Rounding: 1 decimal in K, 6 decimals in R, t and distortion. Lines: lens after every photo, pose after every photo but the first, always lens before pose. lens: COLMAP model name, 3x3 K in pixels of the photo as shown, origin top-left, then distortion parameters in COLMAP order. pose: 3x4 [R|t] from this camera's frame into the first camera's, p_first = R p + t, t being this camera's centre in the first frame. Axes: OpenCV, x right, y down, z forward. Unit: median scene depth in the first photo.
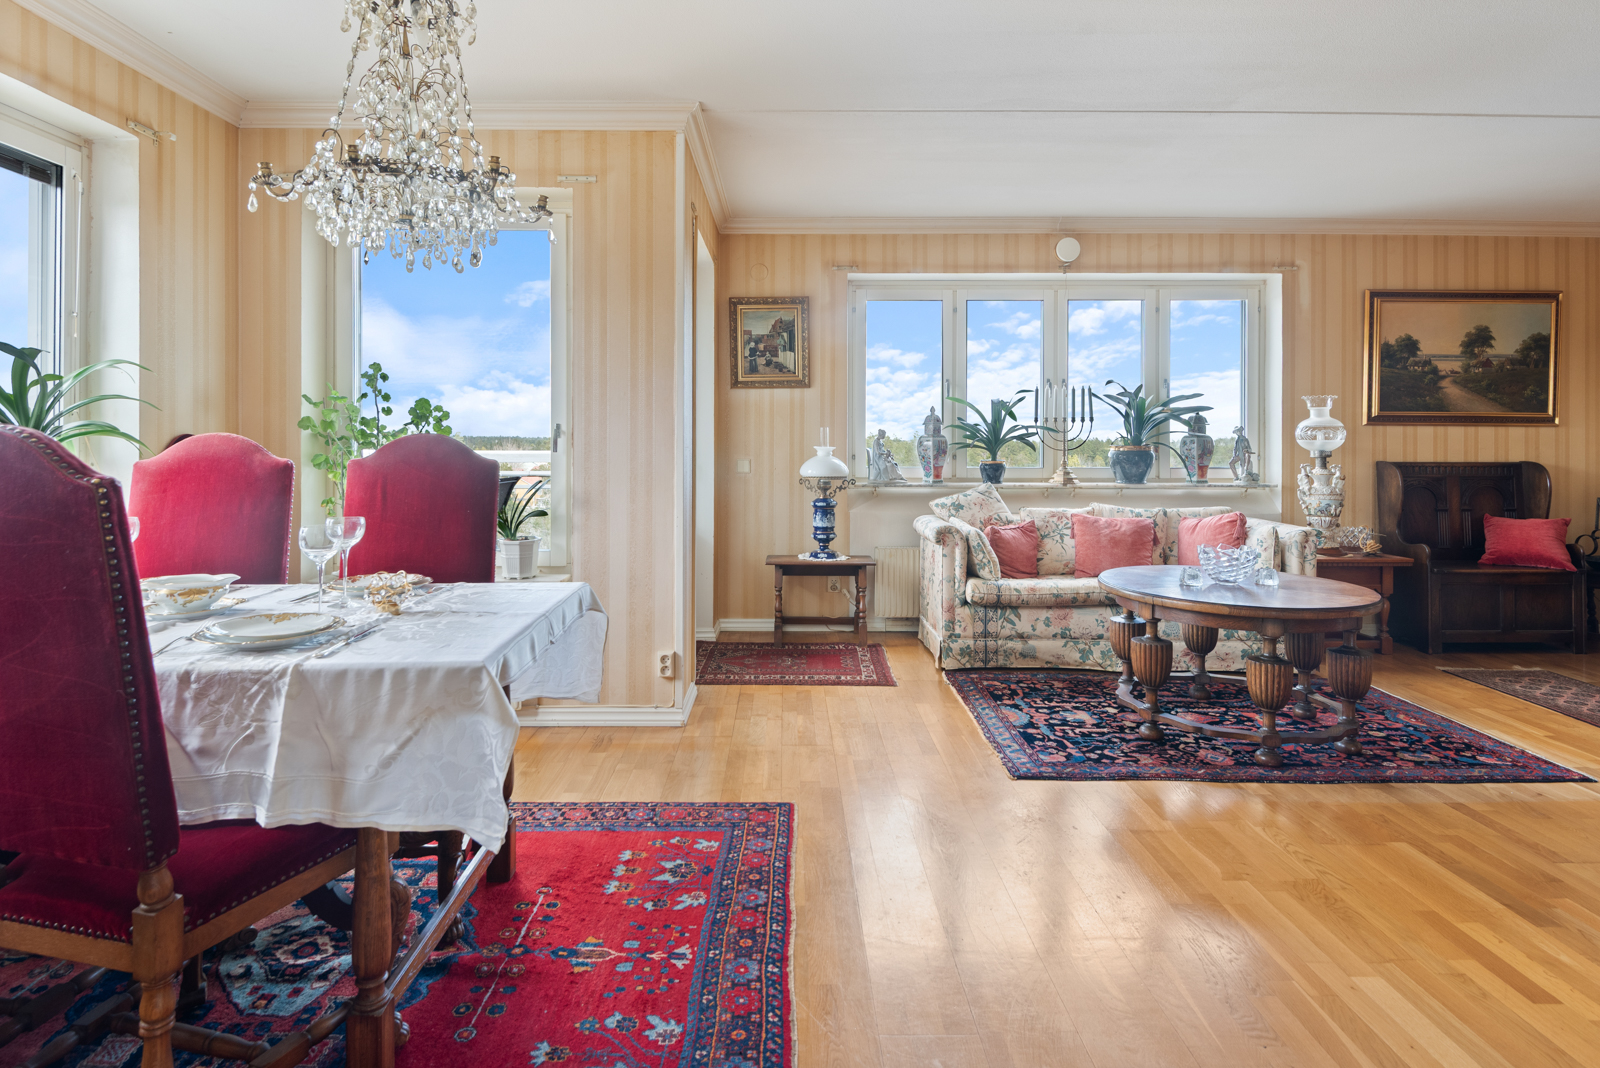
lens RADIAL K [[830.1, 0, 813.3], [0, 830.1, 440.5], [0, 0, 1]] dist [0.030434, -0.025924]
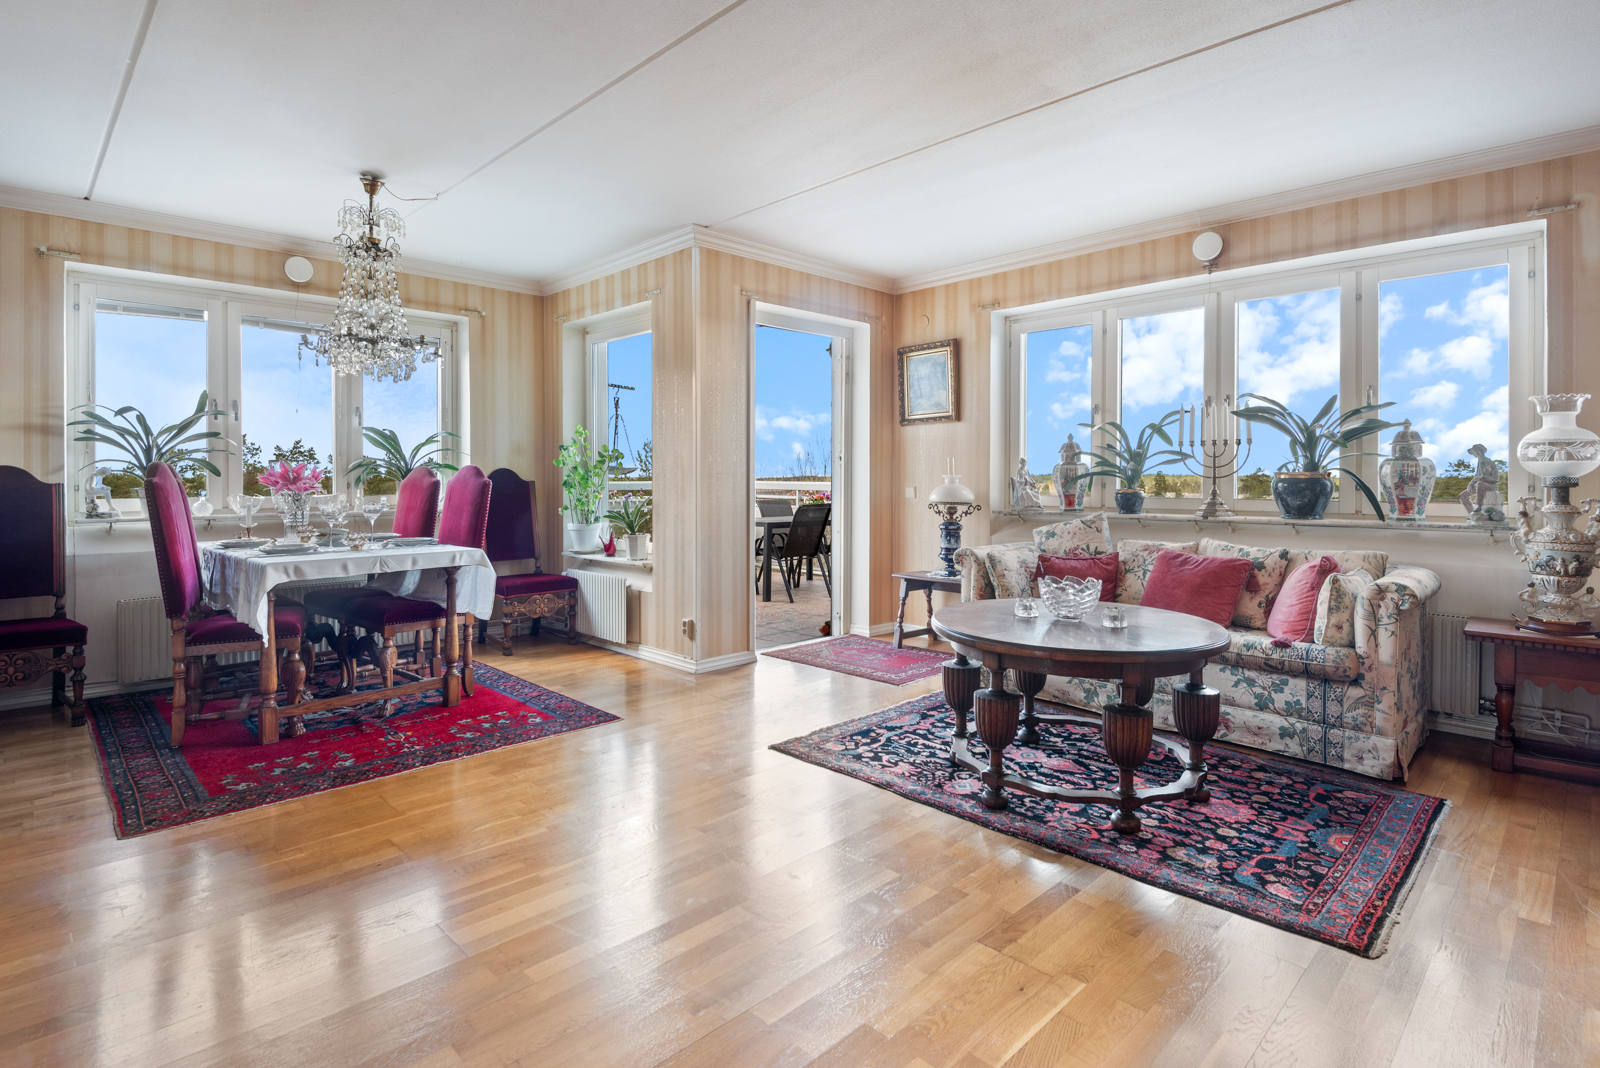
lens RADIAL K [[767.5, 0, 817.7], [0, 767.5, 479.0], [0, 0, 1]] dist [0.009033, -0.013329]
pose [[0.724015, -0.001398, -0.689783, 0.689955], [0.003683, 0.999992, 0.001838, 0.012494], [0.689775, -0.003871, 0.724014, 0.169094]]
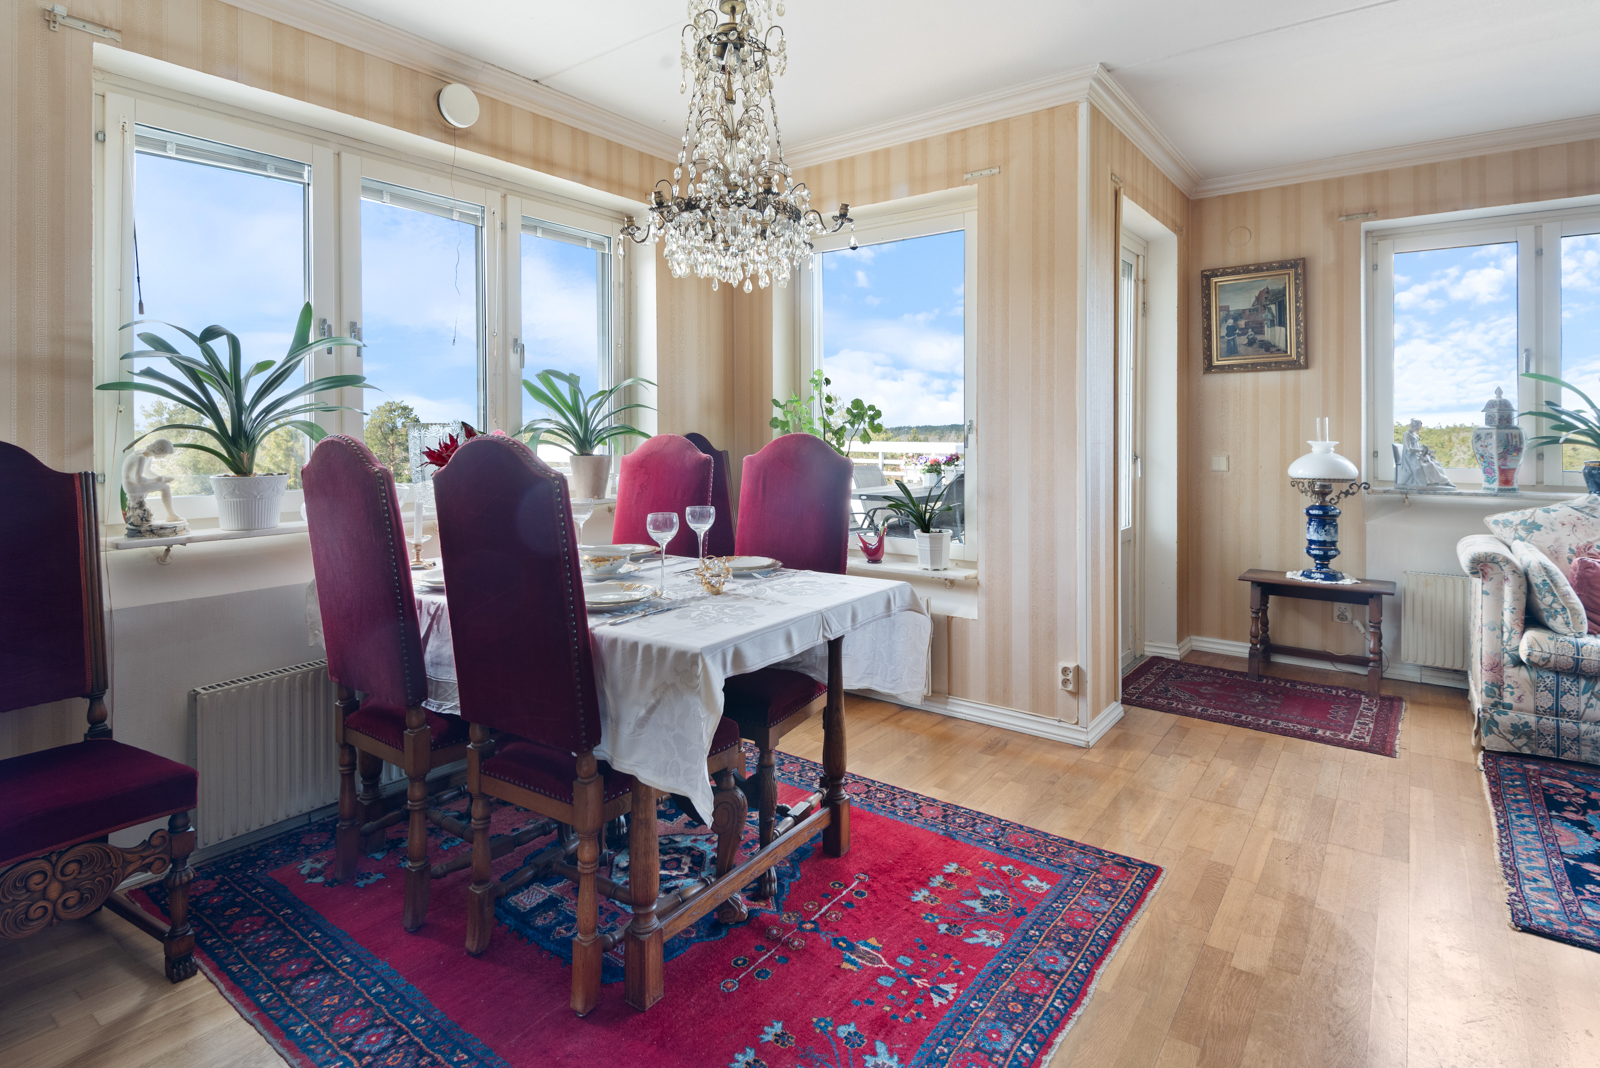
lens RADIAL K [[827.6, 0, 833.5], [0, 827.6, 430.2], [0, 0, 1]] dist [0.010129, -0.014048]
pose [[0.805039, -0.003306, -0.593213, 0.129084], [0.004182, 0.999991, 0.000102, -0.006460], [0.593207, -0.002563, 0.805046, 0.079274]]
